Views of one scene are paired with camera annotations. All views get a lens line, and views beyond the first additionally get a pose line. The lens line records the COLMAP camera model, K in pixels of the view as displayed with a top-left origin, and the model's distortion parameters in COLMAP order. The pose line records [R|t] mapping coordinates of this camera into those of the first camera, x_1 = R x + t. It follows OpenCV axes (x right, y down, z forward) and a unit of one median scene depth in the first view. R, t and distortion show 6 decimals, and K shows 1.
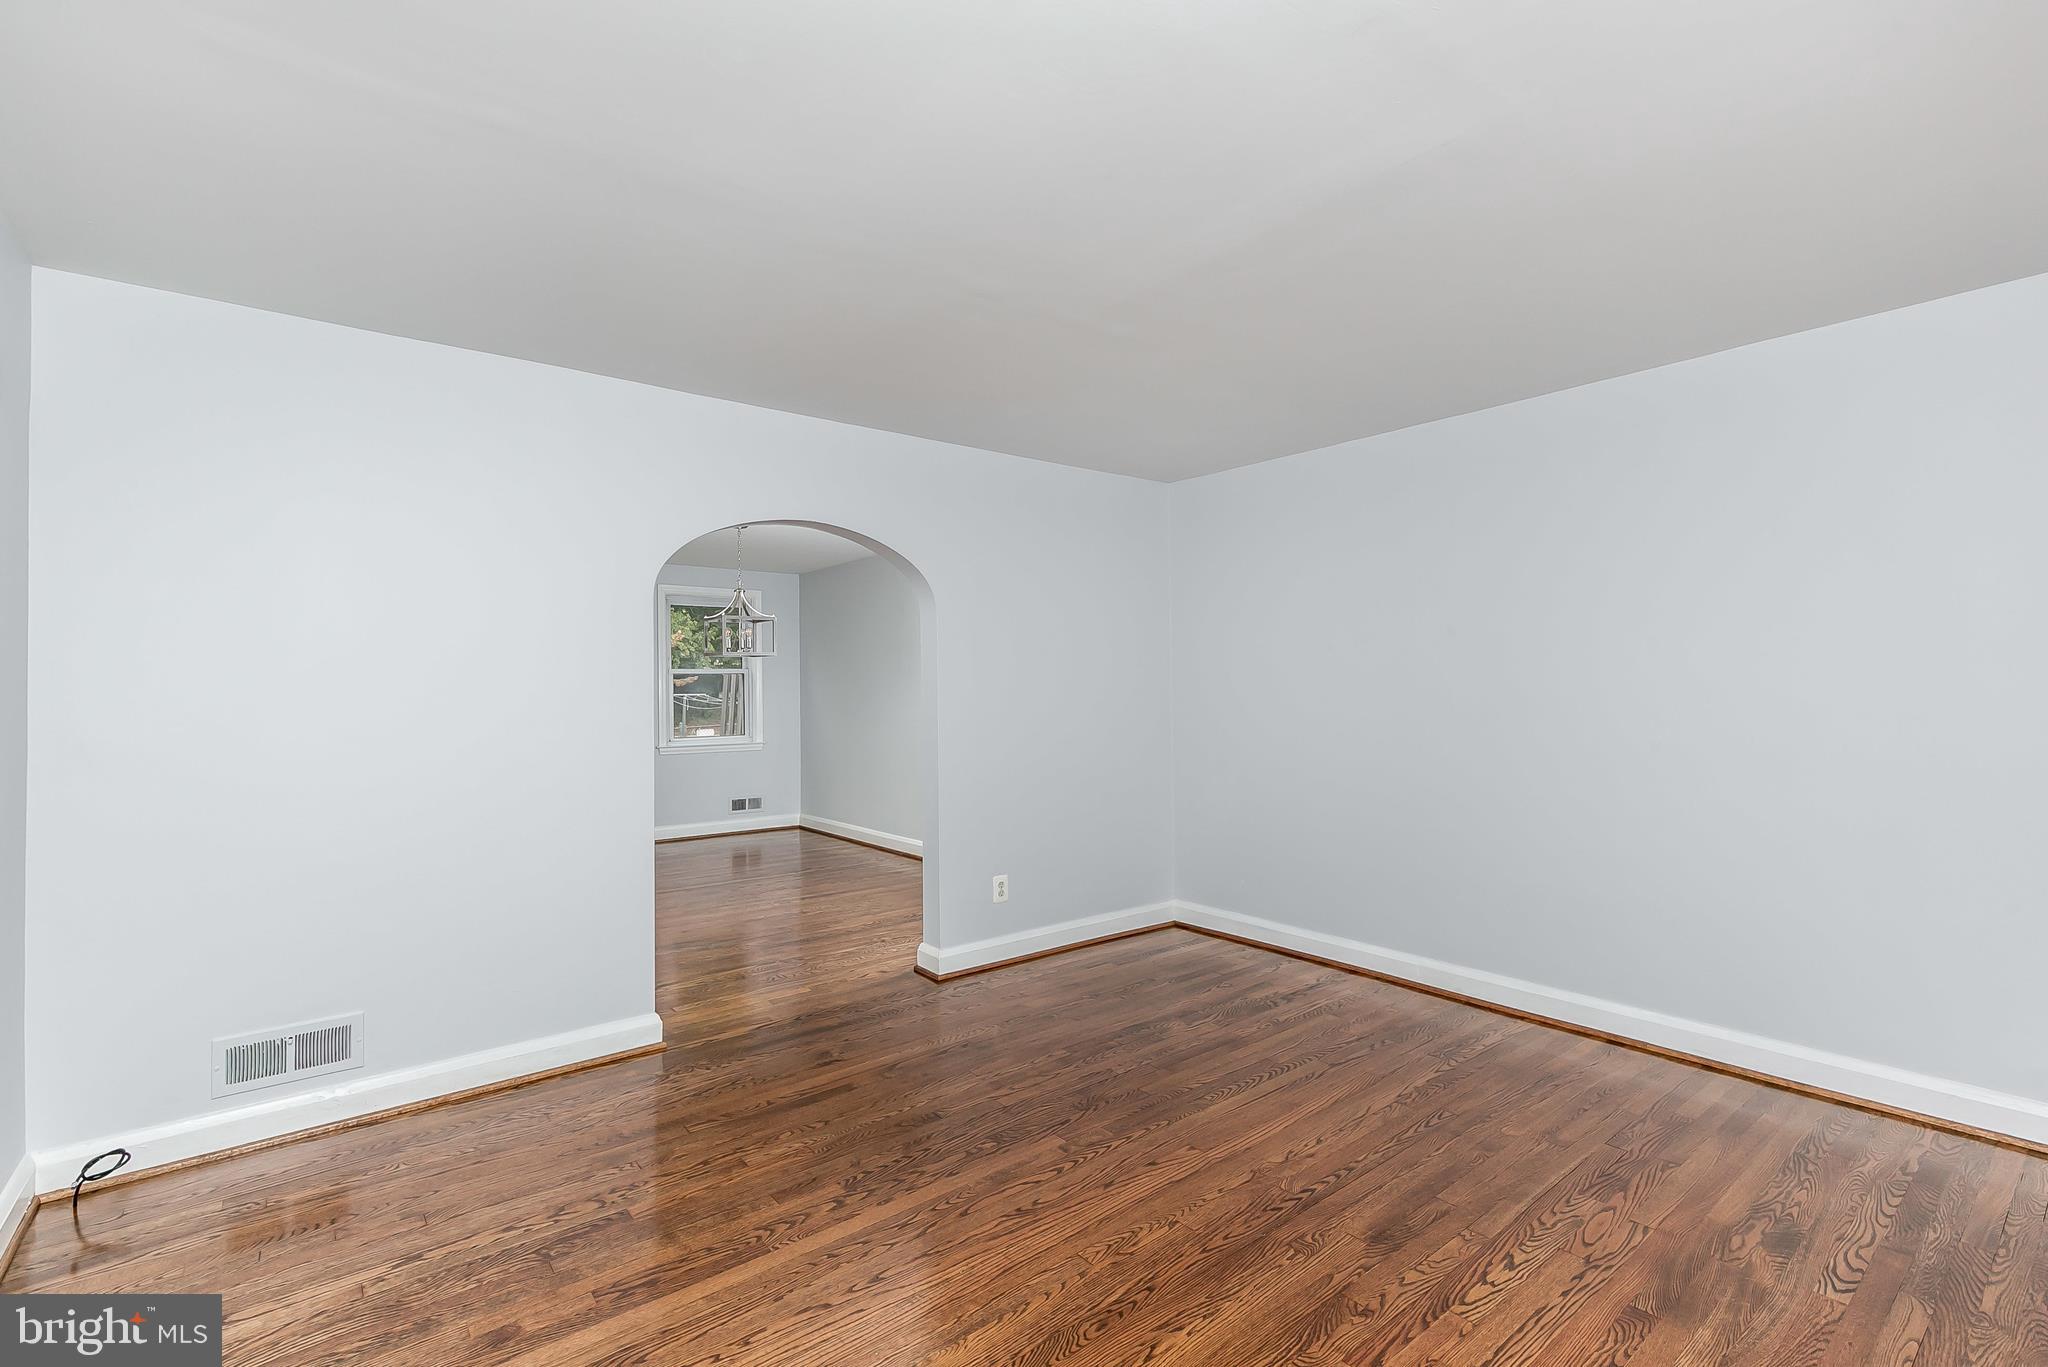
lens RADIAL K [[919.9, 0, 1024.0], [0, 919.9, 683.5], [0, 0, 1]] dist [0.008515, 0.000179]
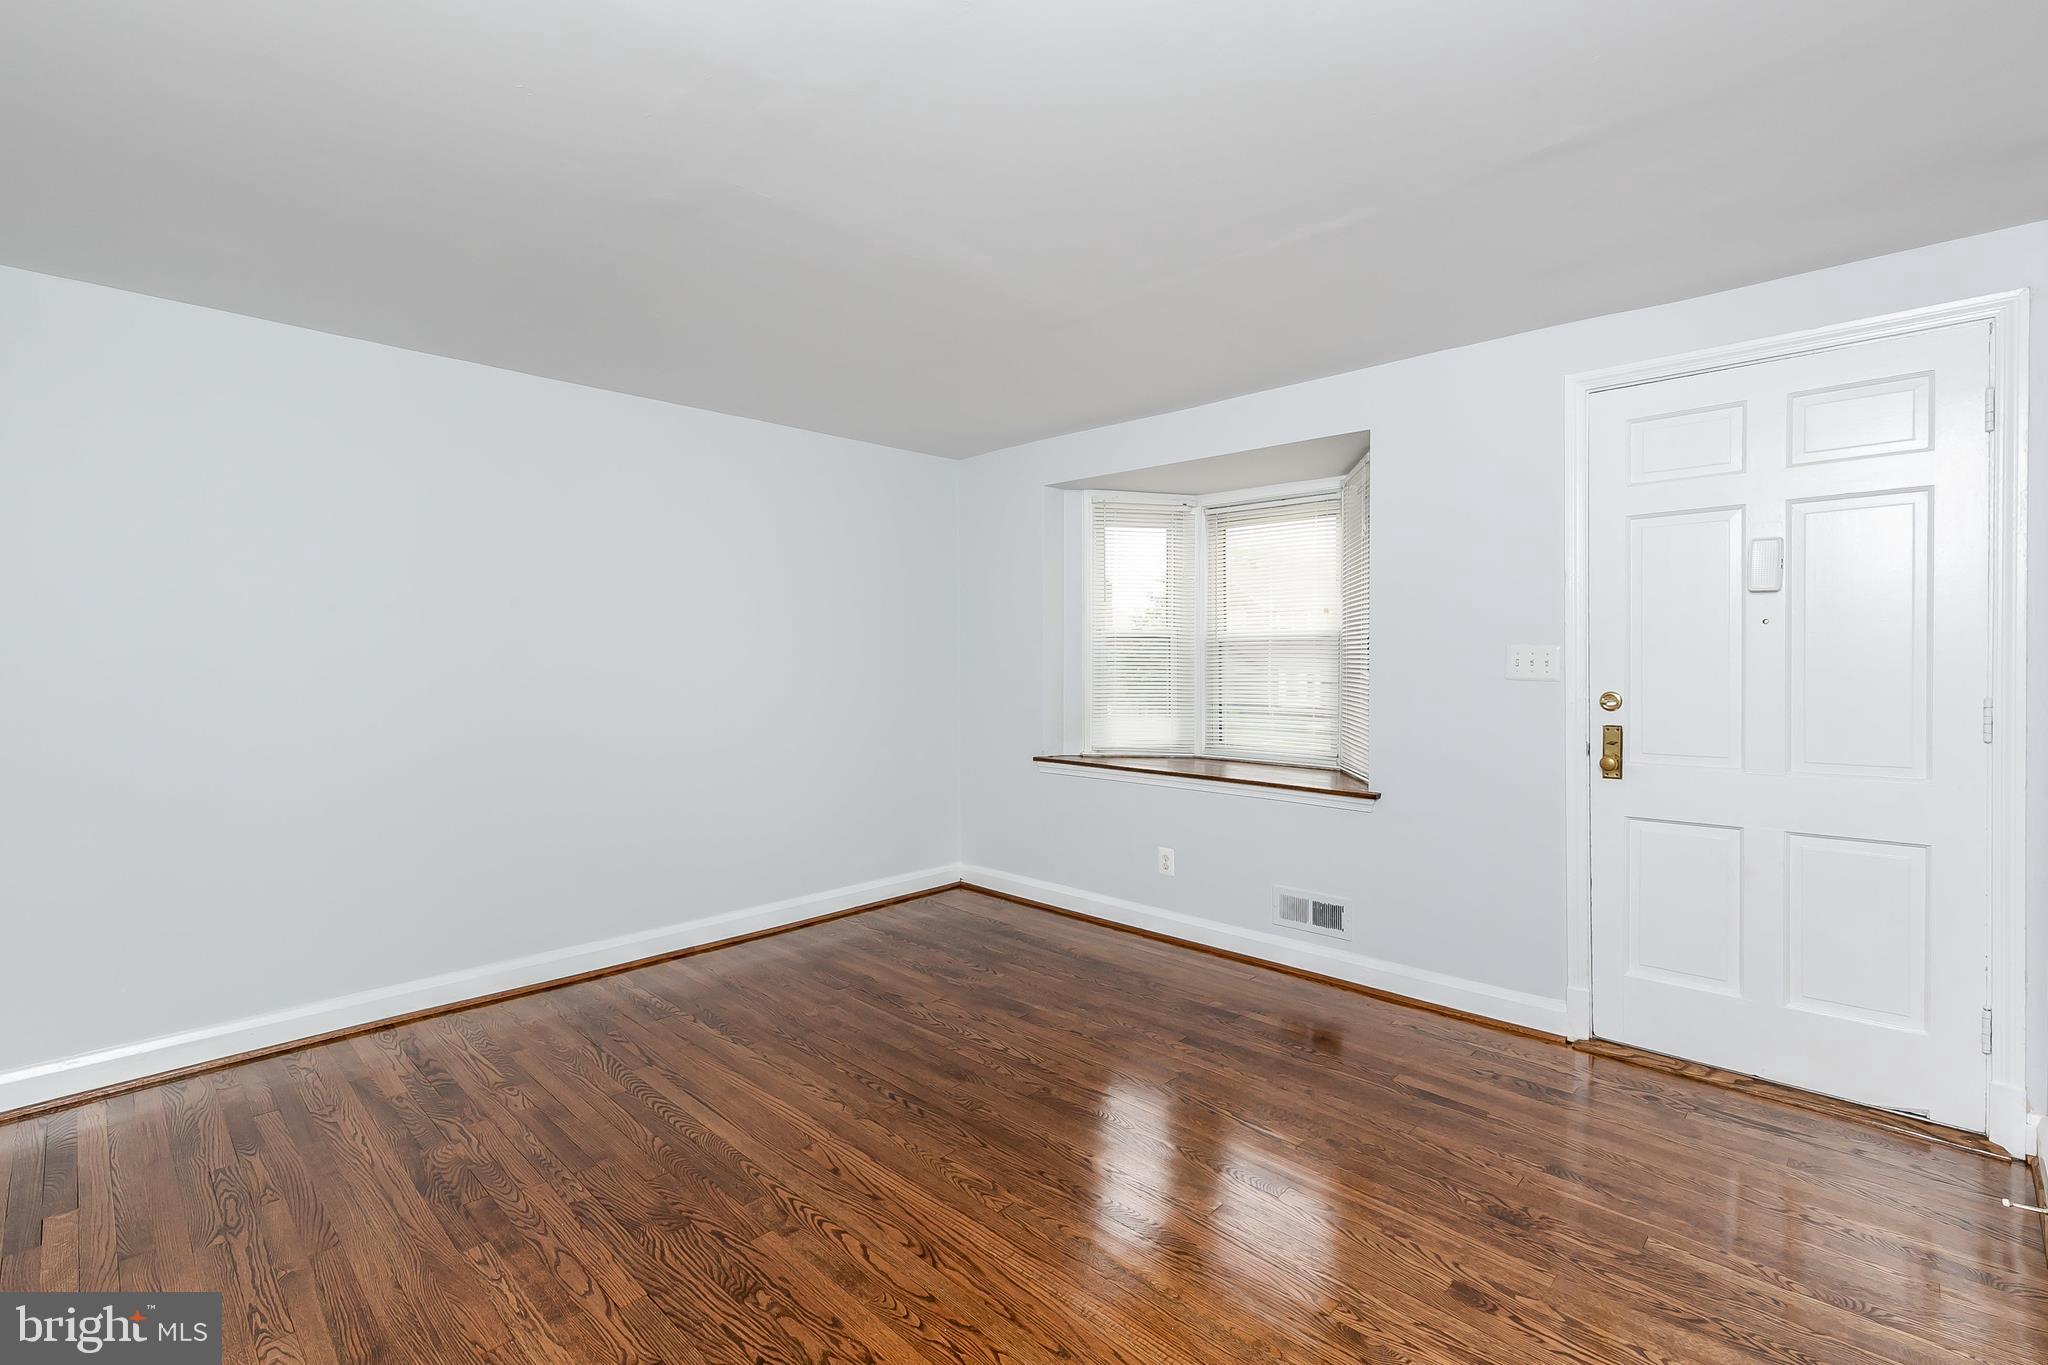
lens RADIAL K [[919.6, 0, 1031.4], [0, 919.6, 662.3], [0, 0, 1]] dist [0.010662, -0.000099]
pose [[-0.132085, 0.001714, 0.991237, -0.740123], [-0.002143, 0.999996, -0.002014, 0.005553], [-0.991236, -0.002390, -0.132081, 0.841038]]
